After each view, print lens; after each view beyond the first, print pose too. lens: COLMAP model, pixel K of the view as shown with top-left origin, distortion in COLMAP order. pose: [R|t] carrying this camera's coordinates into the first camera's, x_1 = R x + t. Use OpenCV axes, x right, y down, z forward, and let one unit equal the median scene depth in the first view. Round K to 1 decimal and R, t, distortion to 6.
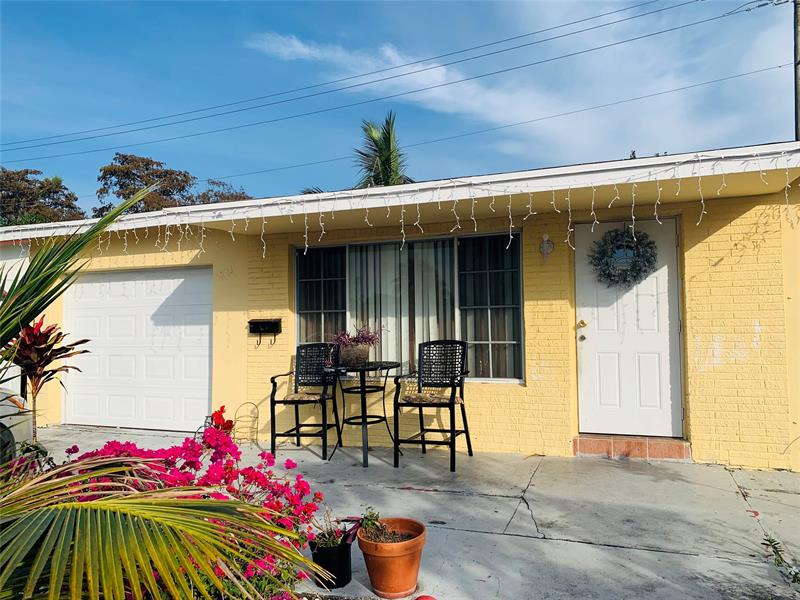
lens RADIAL K [[604.8, 0, 400.0], [0, 604.8, 300.0], [0, 0, 1]] dist [0.107703, -0.141290]
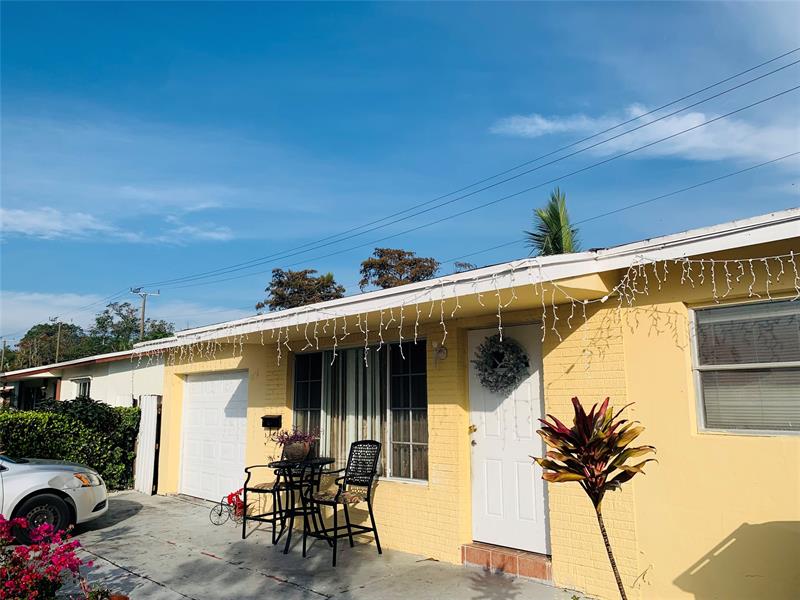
lens RADIAL K [[621.6, 0, 400.0], [0, 621.6, 300.0], [0, 0, 1]] dist [0.078207, -0.001492]
pose [[0.898806, -0.065241, -0.433465, 0.606724], [0.015139, 0.992892, -0.118050, -0.048641], [0.438086, 0.099542, 0.893405, -0.005410]]
